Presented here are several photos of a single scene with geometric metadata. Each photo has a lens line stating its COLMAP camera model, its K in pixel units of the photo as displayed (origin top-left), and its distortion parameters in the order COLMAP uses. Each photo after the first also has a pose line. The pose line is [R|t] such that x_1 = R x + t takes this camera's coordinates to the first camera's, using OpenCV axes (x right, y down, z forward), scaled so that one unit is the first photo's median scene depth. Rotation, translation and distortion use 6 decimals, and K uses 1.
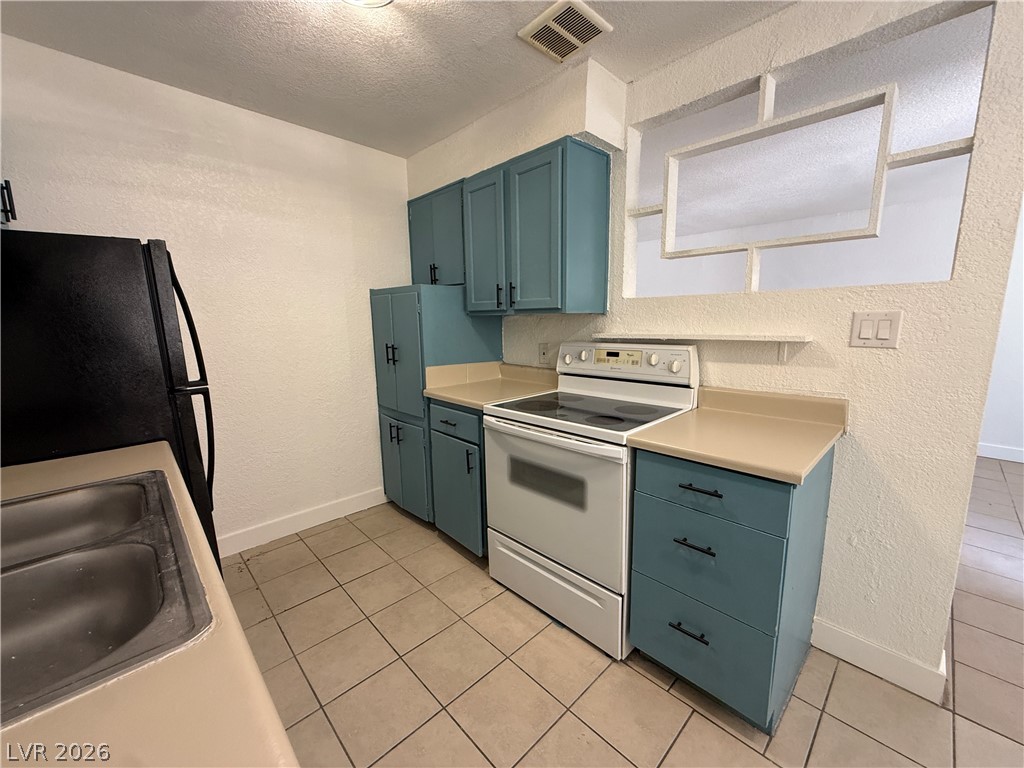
lens RADIAL K [[408.7, 0, 515.3], [0, 408.7, 380.5], [0, 0, 1]] dist [0.003314, 0.000109]
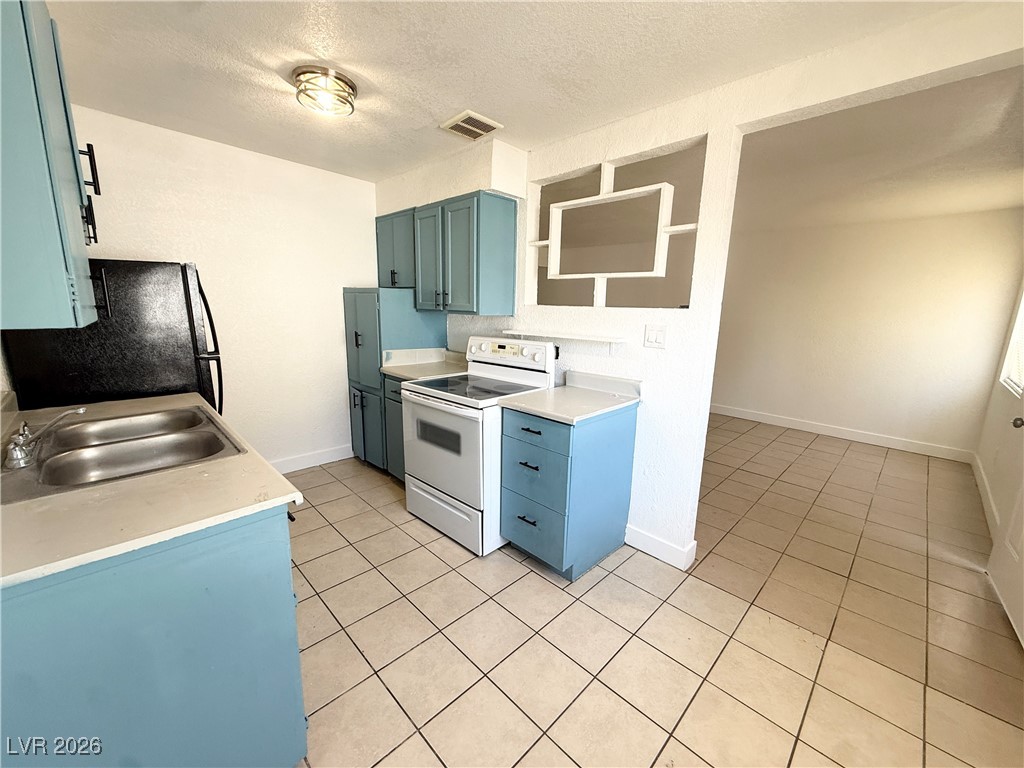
lens RADIAL K [[408.7, 0, 513.3], [0, 408.7, 380.1], [0, 0, 1]] dist [0.003314, 0.000109]
pose [[0.999163, 0.032880, 0.024350, 0.213114], [-0.033604, 0.998987, 0.029942, 0.010761], [-0.023341, -0.030735, 0.999255, -0.407089]]
